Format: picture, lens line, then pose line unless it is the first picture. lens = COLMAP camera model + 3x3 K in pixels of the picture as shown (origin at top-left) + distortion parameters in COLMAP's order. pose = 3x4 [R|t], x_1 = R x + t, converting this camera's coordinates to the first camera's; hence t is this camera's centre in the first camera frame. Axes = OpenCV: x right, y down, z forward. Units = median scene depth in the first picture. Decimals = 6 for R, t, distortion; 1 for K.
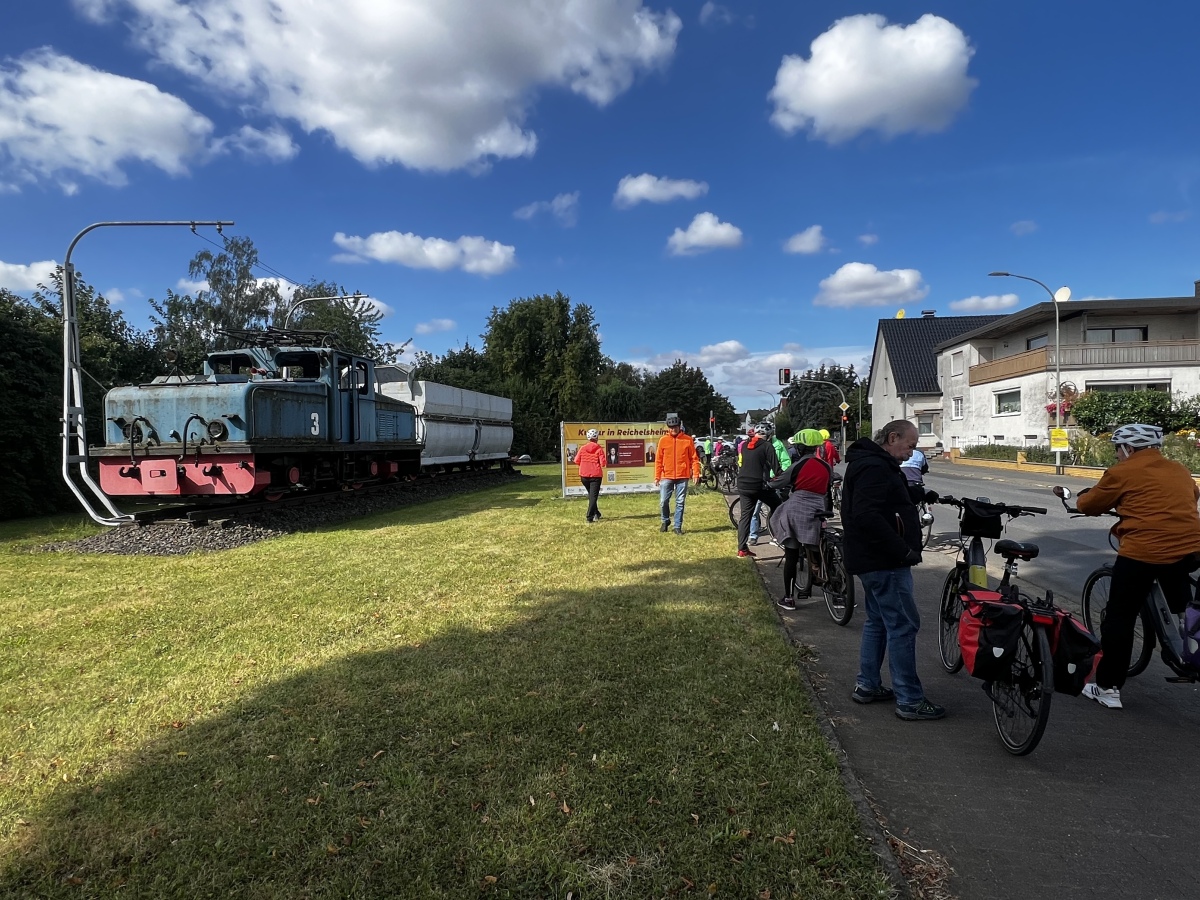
lens RADIAL K [[707.6, 0, 599.5], [0, 707.6, 449.8], [0, 0, 1]] dist [-0.002868, -0.000021]
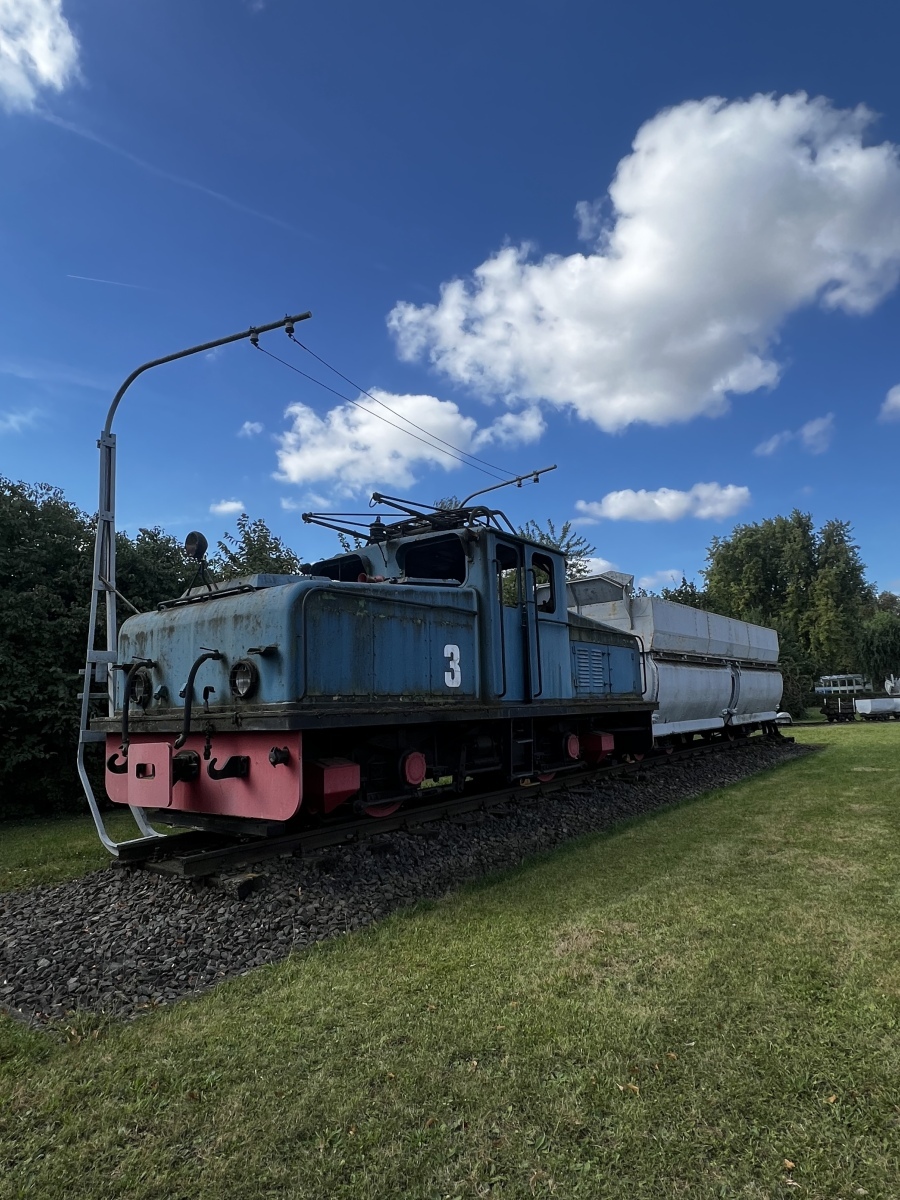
lens RADIAL K [[707.6, 0, 451.2], [0, 707.6, 605.3], [0, 0, 1]] dist [-0.002868, -0.000021]
pose [[0.878450, -0.078981, -0.471263, -0.123080], [0.012228, 0.989638, -0.143065, -0.005070], [0.477679, 0.119913, 0.870313, 0.428298]]
